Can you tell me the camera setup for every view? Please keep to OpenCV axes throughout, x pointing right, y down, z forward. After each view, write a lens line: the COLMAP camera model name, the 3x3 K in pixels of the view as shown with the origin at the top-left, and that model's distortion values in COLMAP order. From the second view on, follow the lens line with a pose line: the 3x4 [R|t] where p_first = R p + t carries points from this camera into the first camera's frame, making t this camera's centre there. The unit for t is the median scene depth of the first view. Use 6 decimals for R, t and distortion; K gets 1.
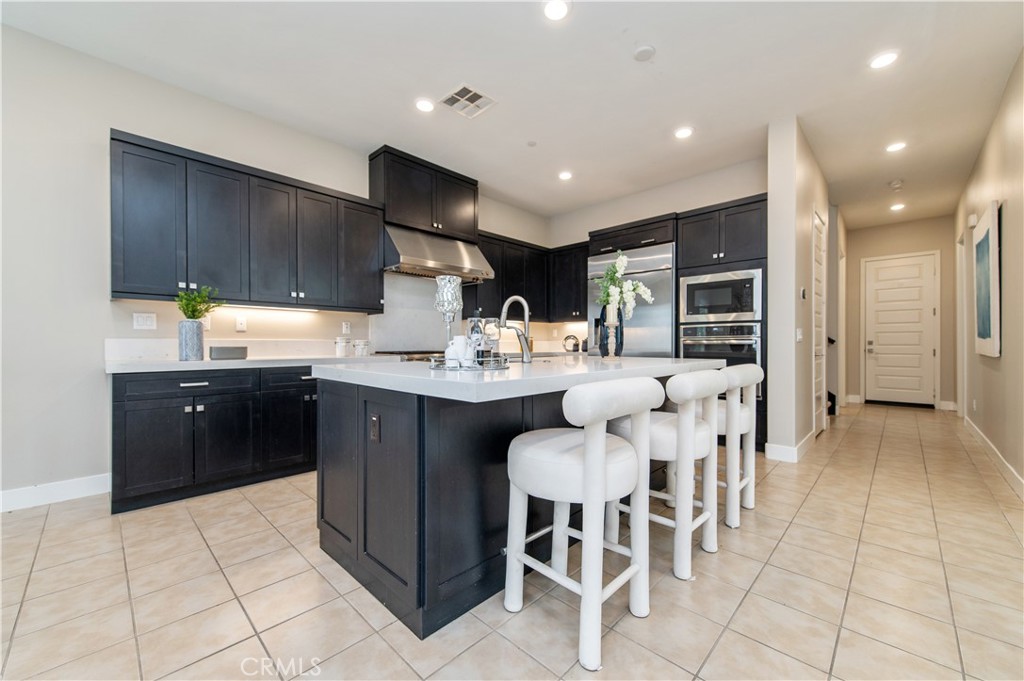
lens RADIAL K [[397.7, 0, 513.1], [0, 397.7, 343.9], [0, 0, 1]] dist [0.014028, -0.004283]
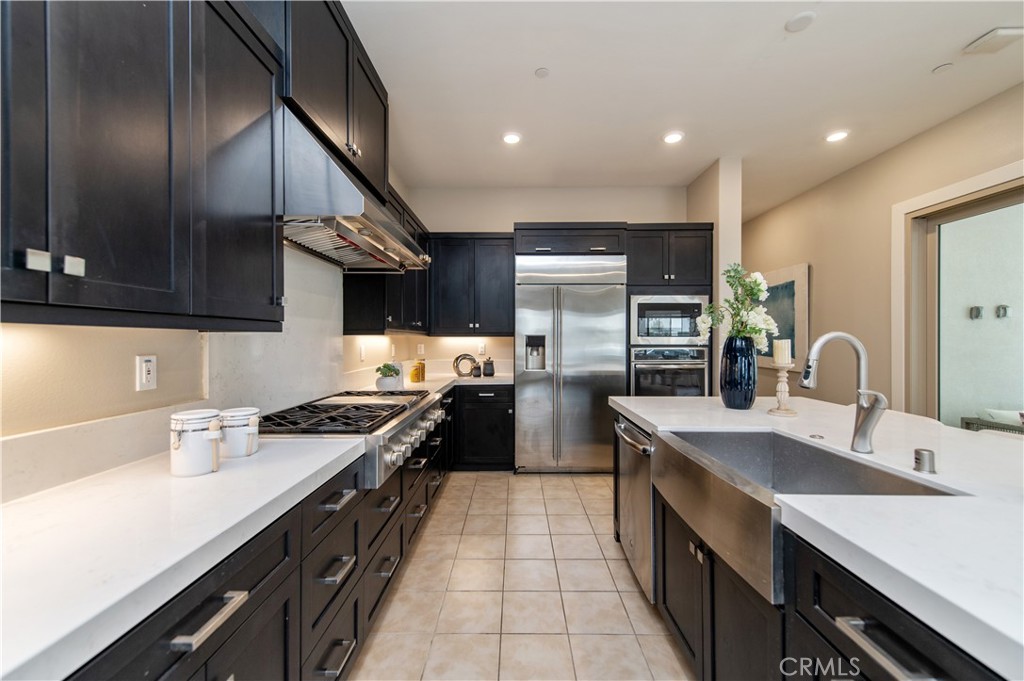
lens RADIAL K [[397.7, 0, 515.0], [0, 397.7, 342.1], [0, 0, 1]] dist [0.014028, -0.004283]
pose [[0.715143, -0.005510, 0.698956, -0.406282], [0.002620, 0.999983, 0.005203, -0.064742], [-0.698973, -0.001890, 0.715146, 0.537101]]
